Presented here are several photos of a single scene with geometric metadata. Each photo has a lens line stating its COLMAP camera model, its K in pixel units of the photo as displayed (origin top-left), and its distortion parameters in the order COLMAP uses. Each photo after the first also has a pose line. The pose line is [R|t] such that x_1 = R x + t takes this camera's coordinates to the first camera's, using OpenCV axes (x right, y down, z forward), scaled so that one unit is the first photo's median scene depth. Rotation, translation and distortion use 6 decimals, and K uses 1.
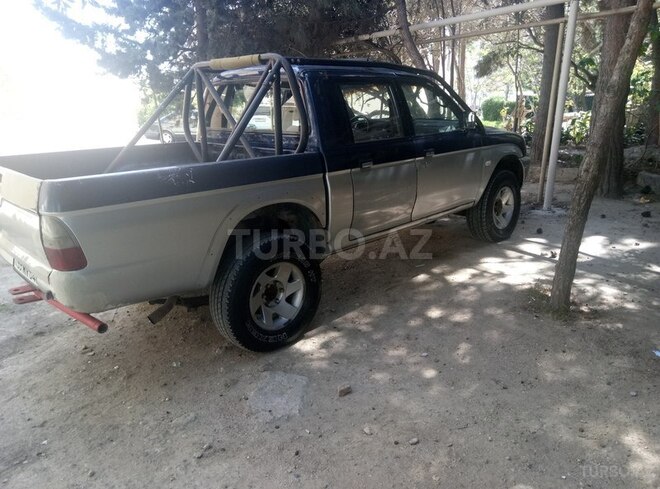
lens RADIAL K [[462.9, 0, 330.0], [0, 462.9, 244.5], [0, 0, 1]] dist [0.005507, 0.005254]
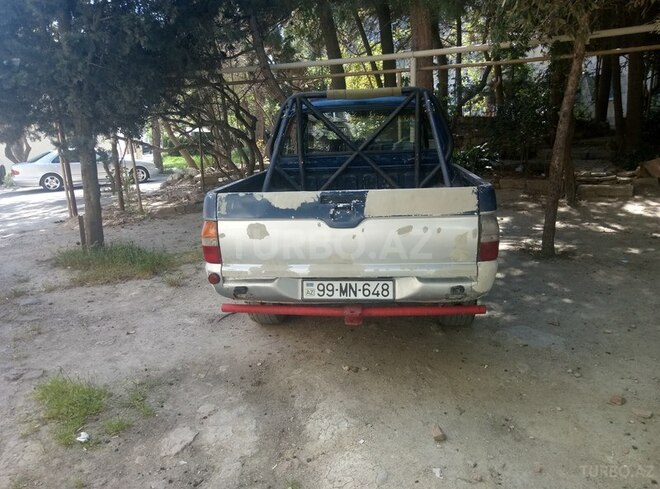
lens RADIAL K [[462.9, 0, 330.0], [0, 462.9, 244.5], [0, 0, 1]] dist [0.005507, 0.005254]
pose [[0.796393, -0.159685, 0.583317, -1.140673], [0.211077, 0.977251, -0.020653, -0.017894], [-0.566750, 0.139573, 0.811982, 0.213174]]
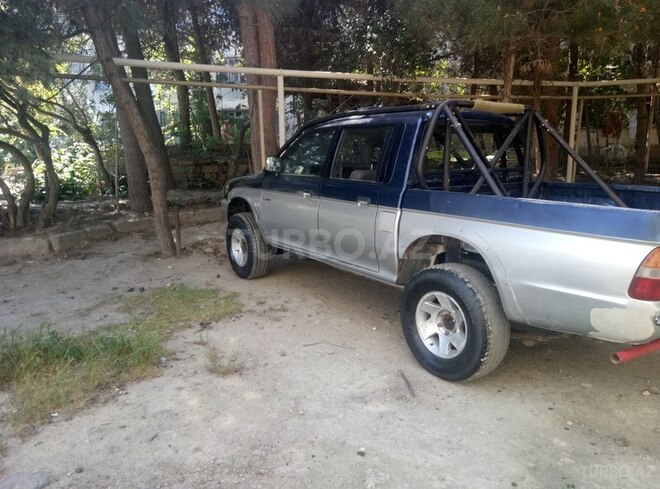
lens RADIAL K [[462.9, 0, 330.0], [0, 462.9, 244.5], [0, 0, 1]] dist [0.005507, 0.005254]
pose [[0.190137, -0.189019, 0.963390, -1.631417], [0.280961, 0.950725, 0.131083, -0.411245], [-0.940696, 0.245752, 0.233875, 1.351481]]
